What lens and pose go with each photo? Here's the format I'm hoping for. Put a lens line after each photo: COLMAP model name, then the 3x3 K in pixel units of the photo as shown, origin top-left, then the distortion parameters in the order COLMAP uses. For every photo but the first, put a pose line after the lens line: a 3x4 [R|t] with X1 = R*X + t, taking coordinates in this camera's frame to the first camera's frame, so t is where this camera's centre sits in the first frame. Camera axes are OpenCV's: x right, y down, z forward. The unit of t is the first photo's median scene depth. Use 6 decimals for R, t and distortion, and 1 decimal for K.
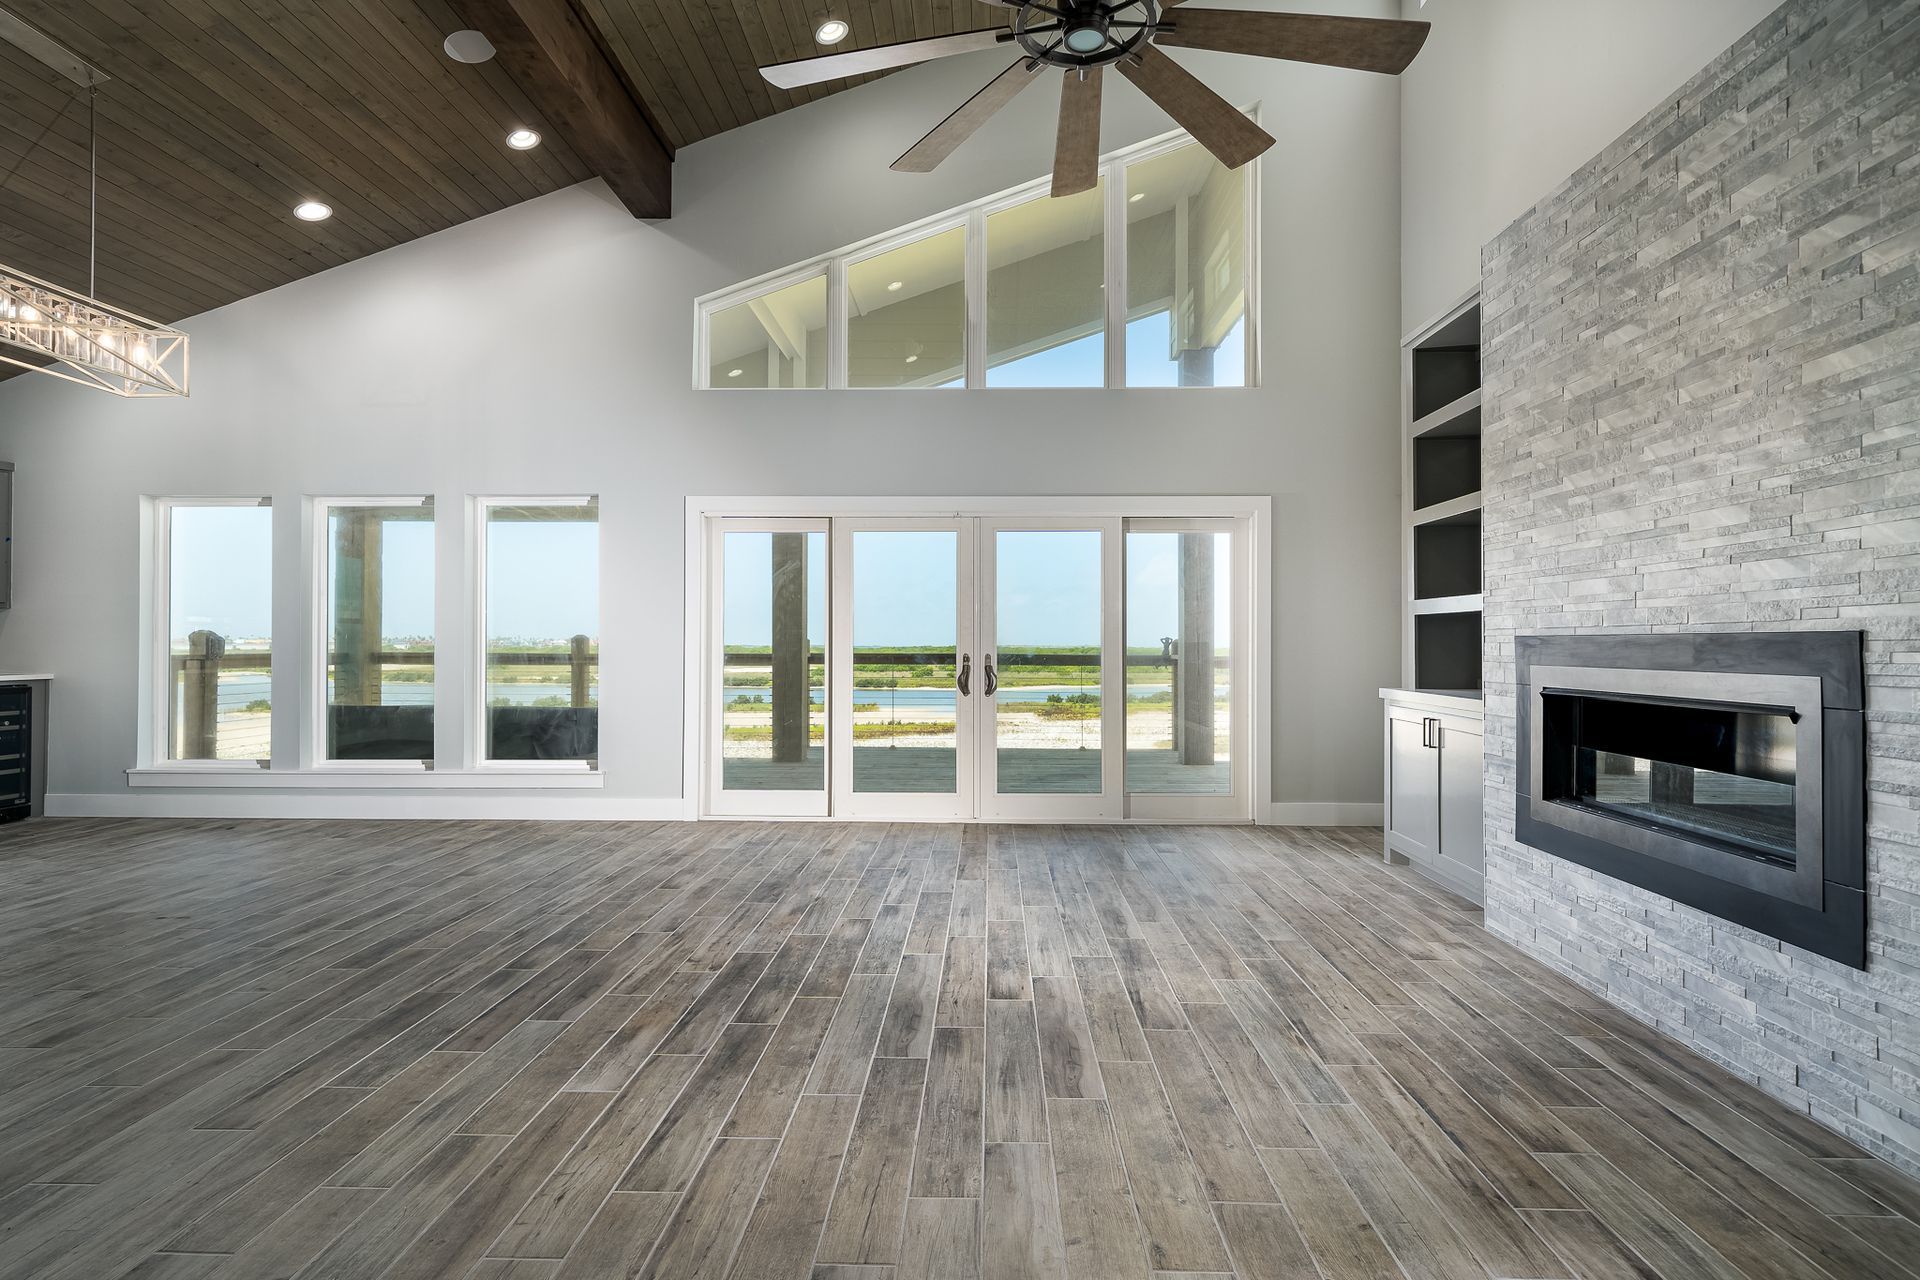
lens RADIAL K [[1007.5, 0, 986.7], [0, 1007.5, 635.3], [0, 0, 1]] dist [0.000696, 0.002803]
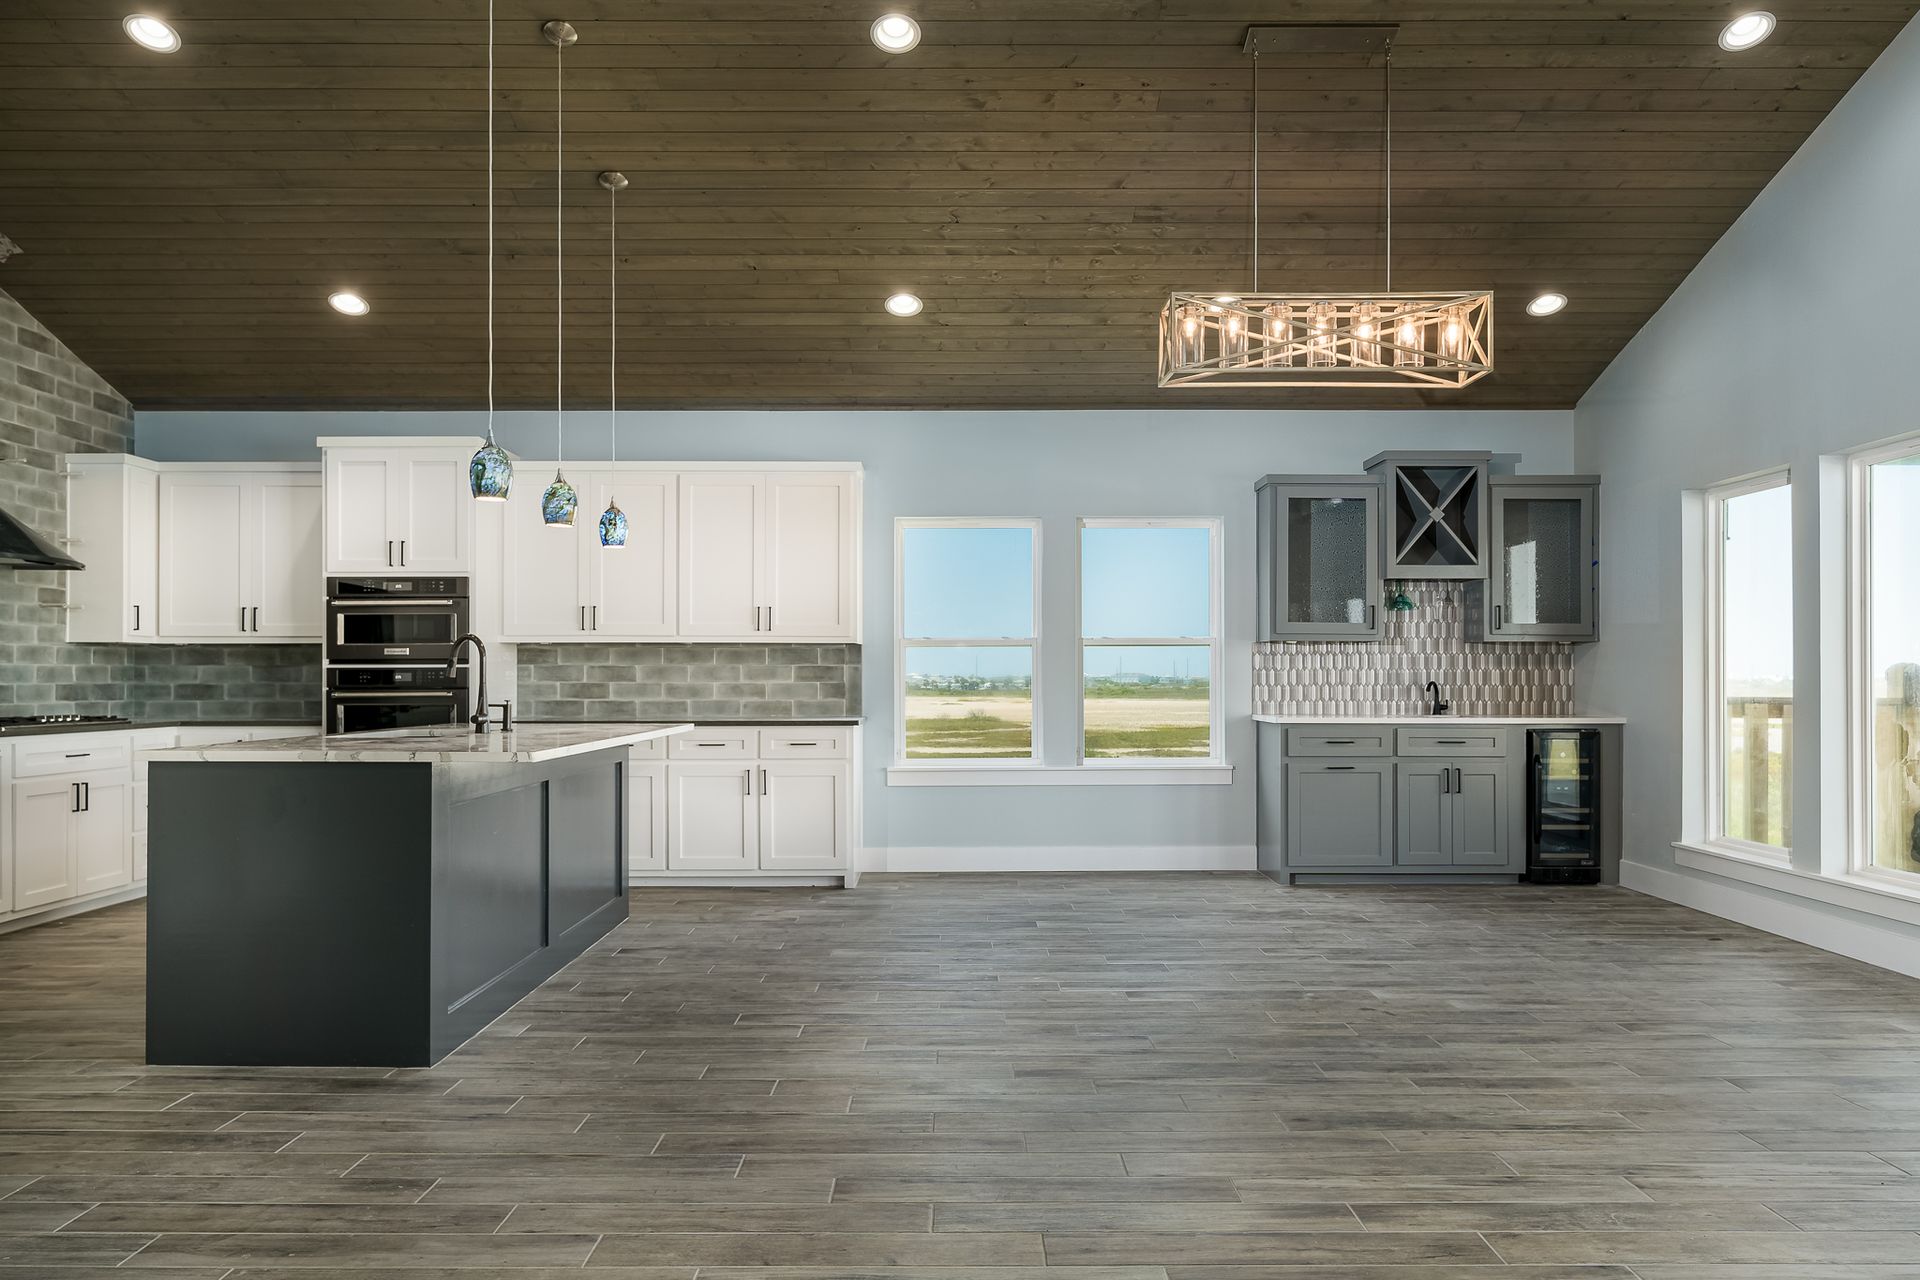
lens RADIAL K [[1356.5, 0, 954.6], [0, 1356.5, 680.2], [0, 0, 1]] dist [-0.000570, 0.005936]
pose [[0.016768, 0.000057, -0.999859, 0.198956], [0.007648, 0.999971, 0.000185, 0.002452], [0.999830, -0.007650, 0.016767, 0.420042]]
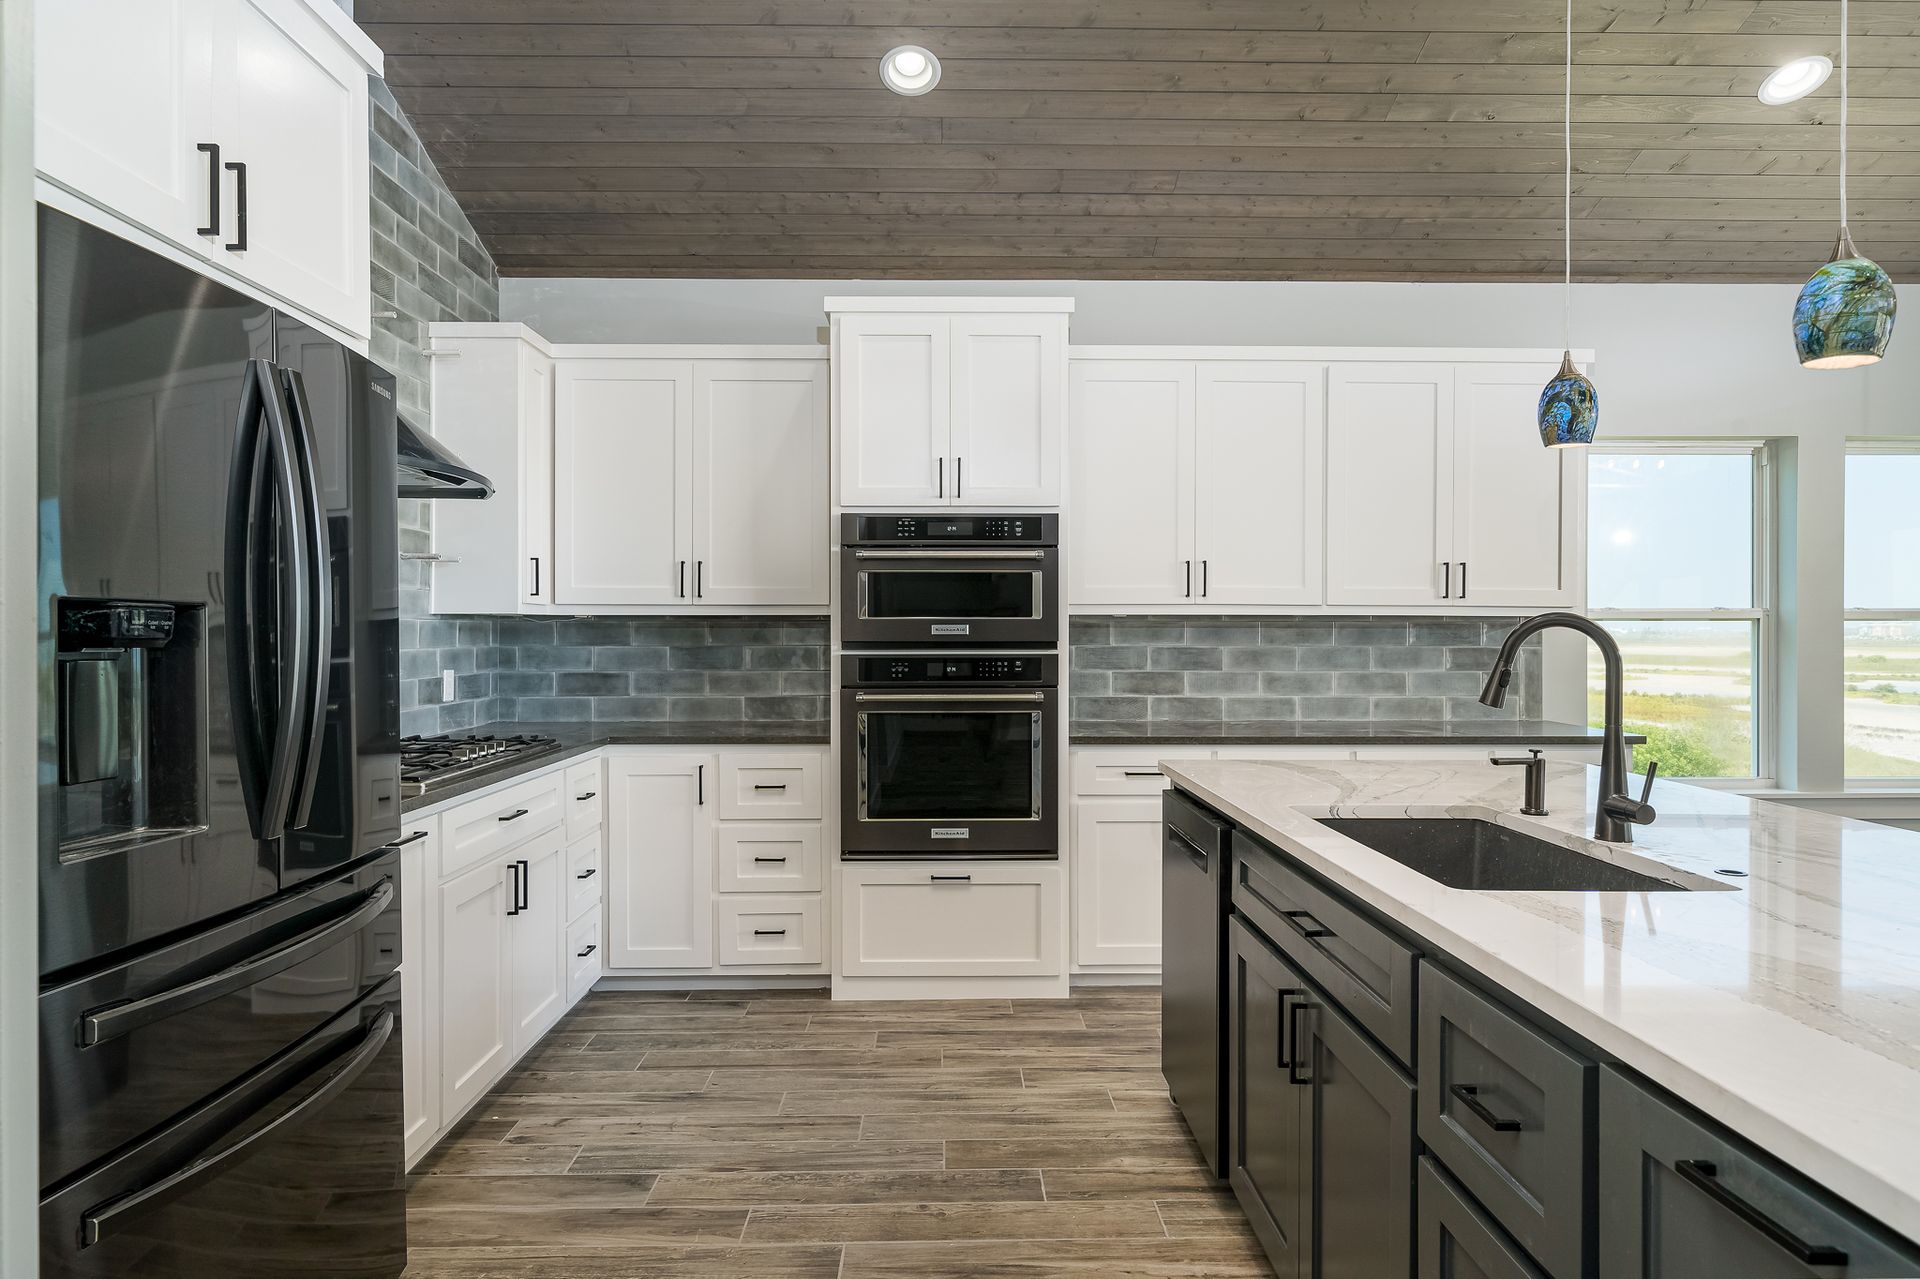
lens RADIAL K [[1097.6, 0, 953.9], [0, 1097.6, 641.1], [0, 0, 1]] dist [-0.003904, -0.000613]
pose [[0.034708, 0.009141, -0.999356, -0.351700], [0.005972, 0.999938, 0.009353, -0.024325], [0.999380, -0.006292, 0.034652, -0.046469]]
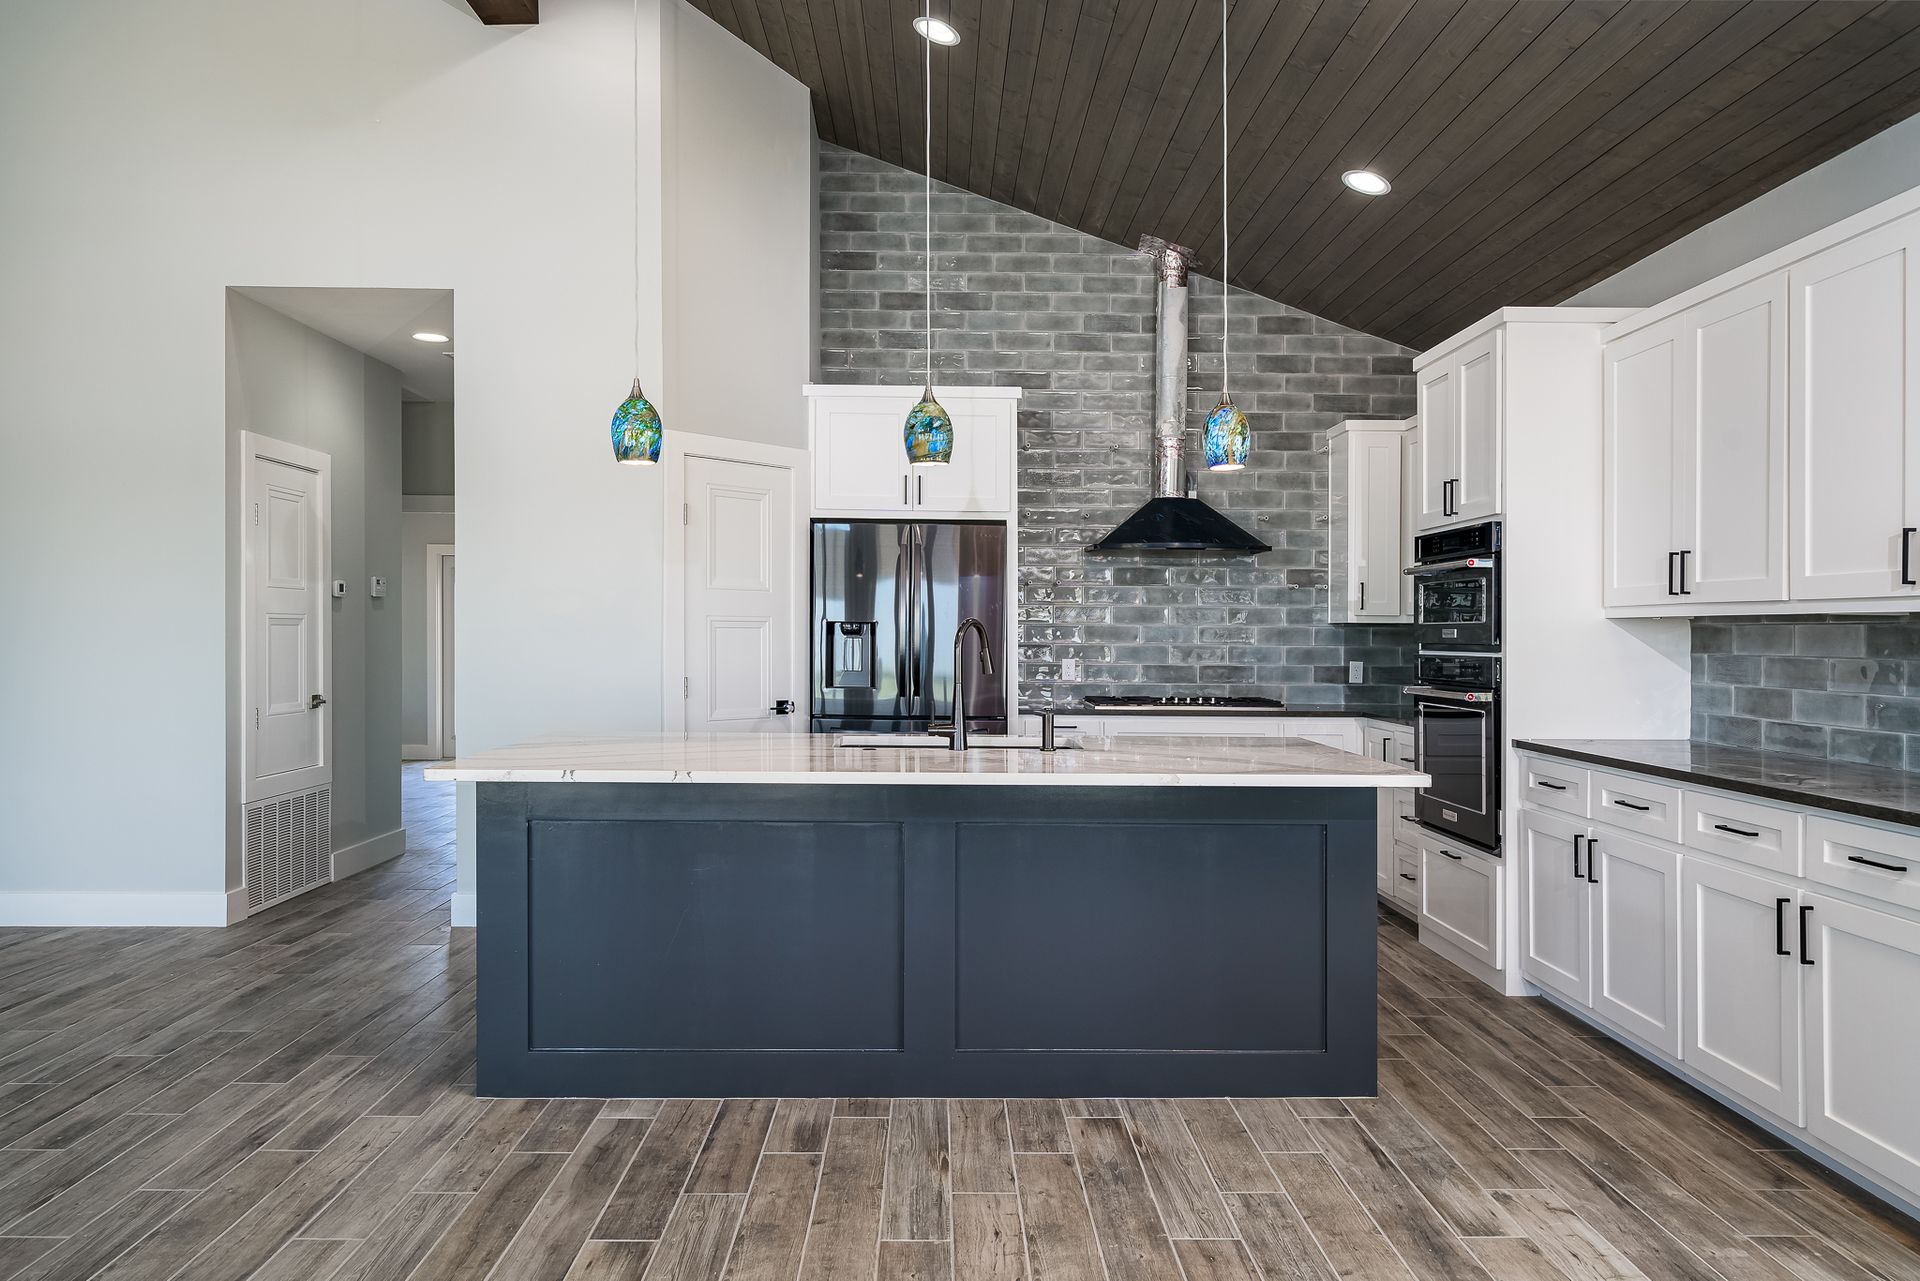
lens RADIAL K [[1288.8, 0, 953.3], [0, 1288.8, 639.3], [0, 0, 1]] dist [0.008326, 0.001973]
pose [[-0.999114, -0.008619, -0.041191, -0.611783], [-0.008553, 0.999962, -0.001775, -0.017397], [0.041205, -0.001422, -0.999150, 0.740684]]
